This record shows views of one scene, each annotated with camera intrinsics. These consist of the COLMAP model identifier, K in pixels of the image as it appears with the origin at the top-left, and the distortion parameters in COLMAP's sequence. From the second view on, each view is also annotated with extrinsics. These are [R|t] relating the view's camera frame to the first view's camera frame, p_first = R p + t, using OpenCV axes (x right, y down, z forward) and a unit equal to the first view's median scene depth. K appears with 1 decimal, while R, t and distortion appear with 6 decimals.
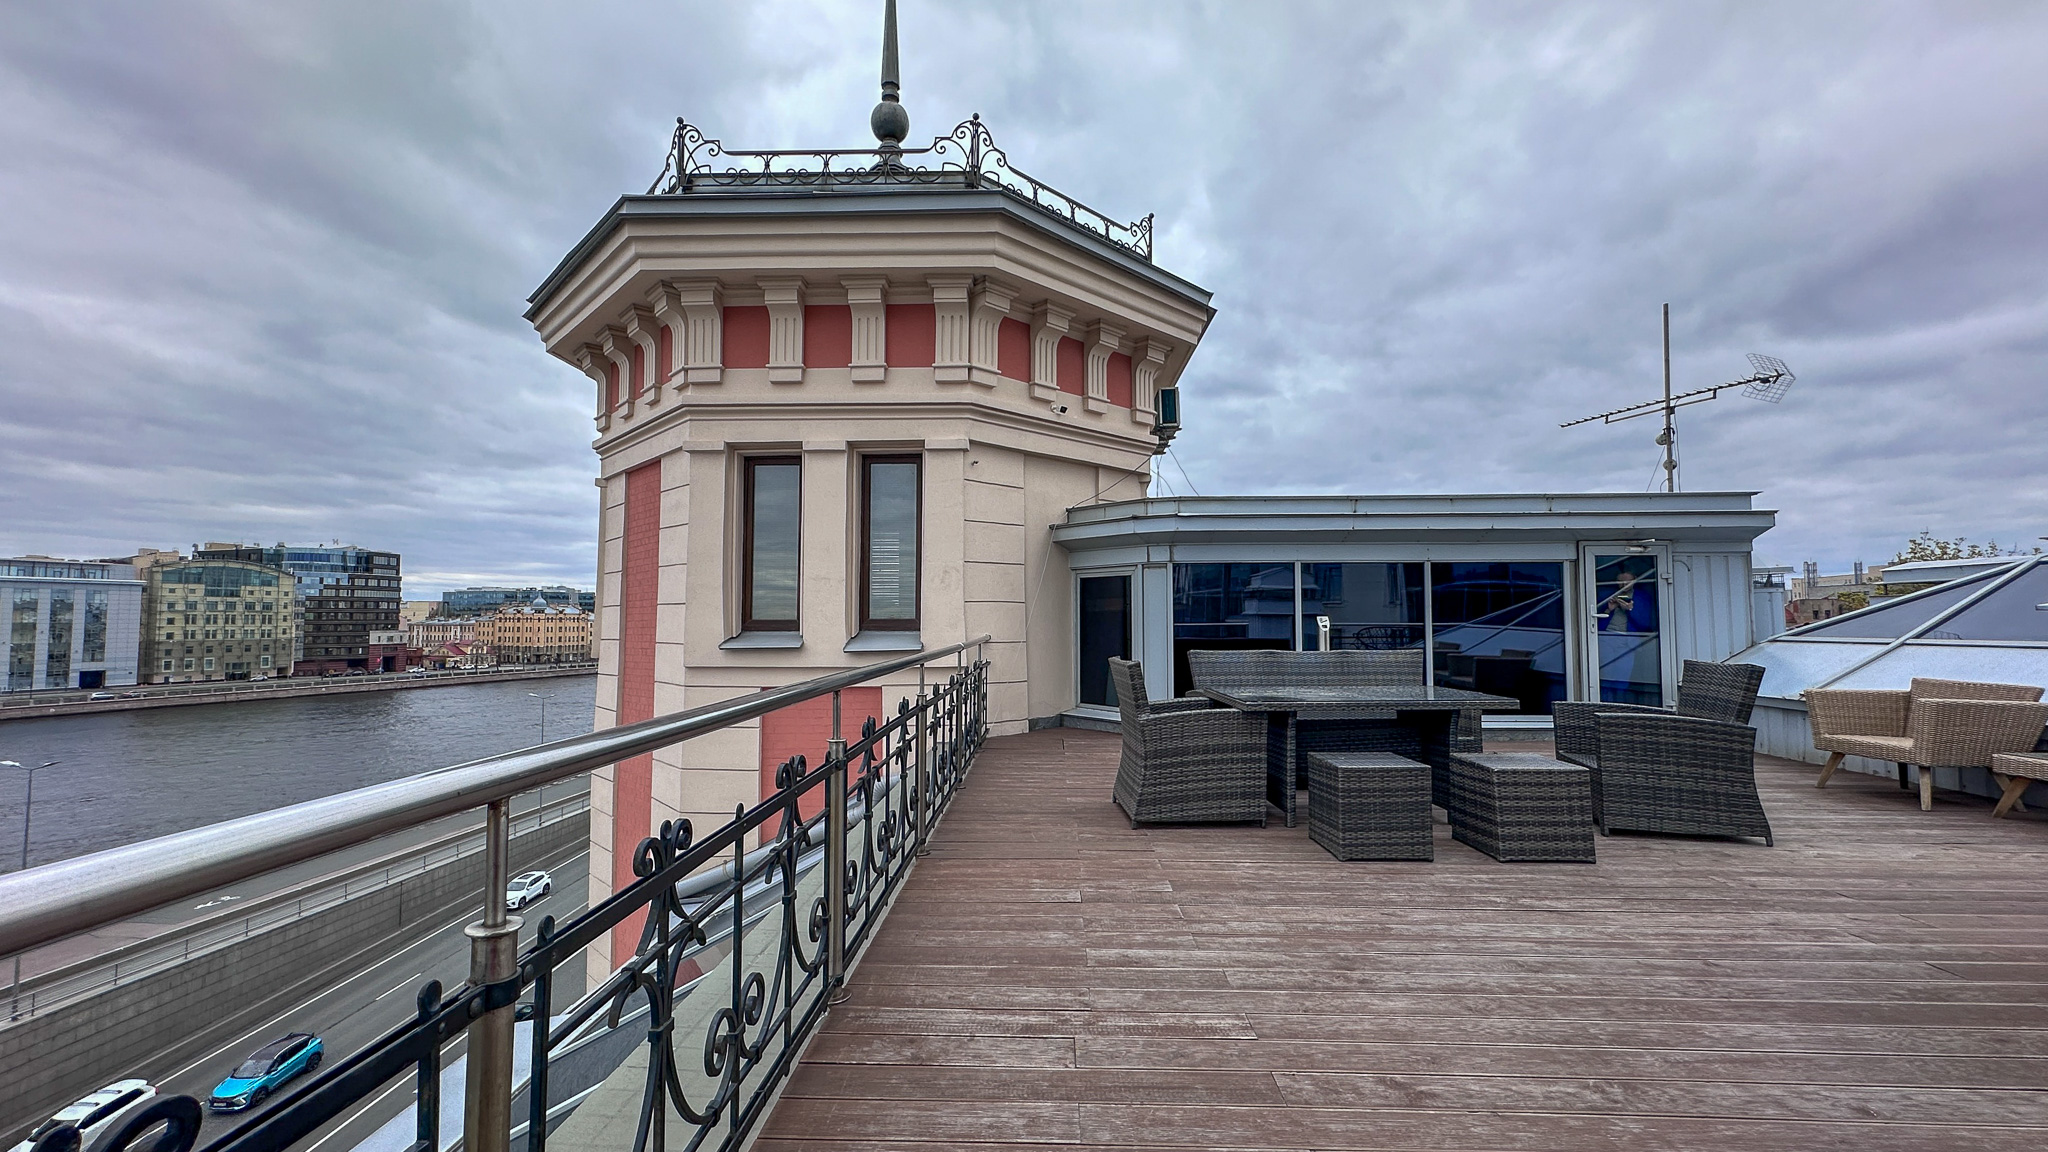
lens RADIAL K [[840.3, 0, 1022.1], [0, 840.3, 579.1], [0, 0, 1]] dist [-0.000097, -0.000059]
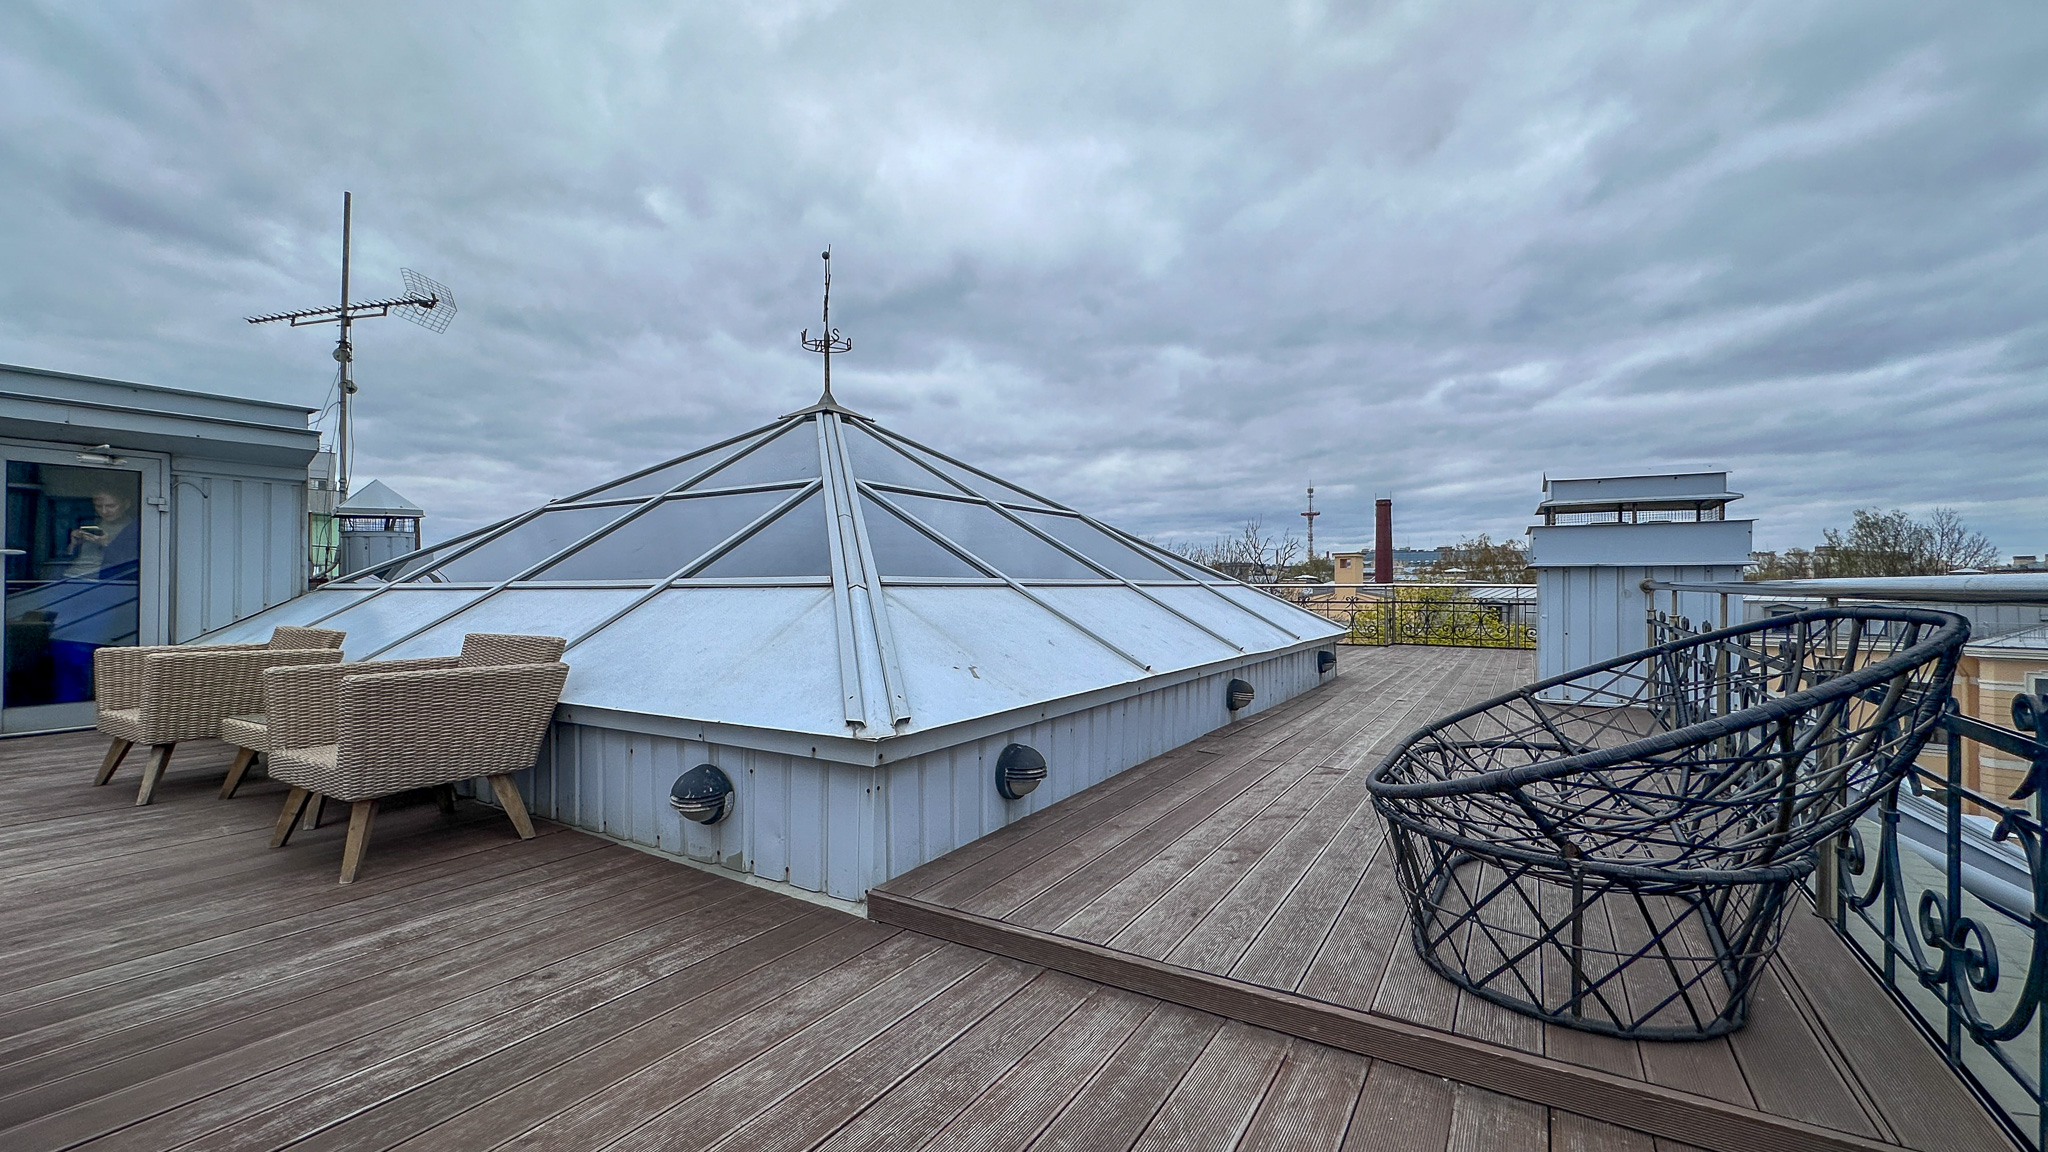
lens RADIAL K [[840.3, 0, 1019.5], [0, 840.3, 579.0], [0, 0, 1]] dist [-0.000097, -0.000059]
pose [[0.490248, 0.006989, 0.871555, 0.493587], [-0.042822, 0.998953, 0.016076, 0.019548], [-0.870530, -0.045203, 0.490034, -0.013818]]
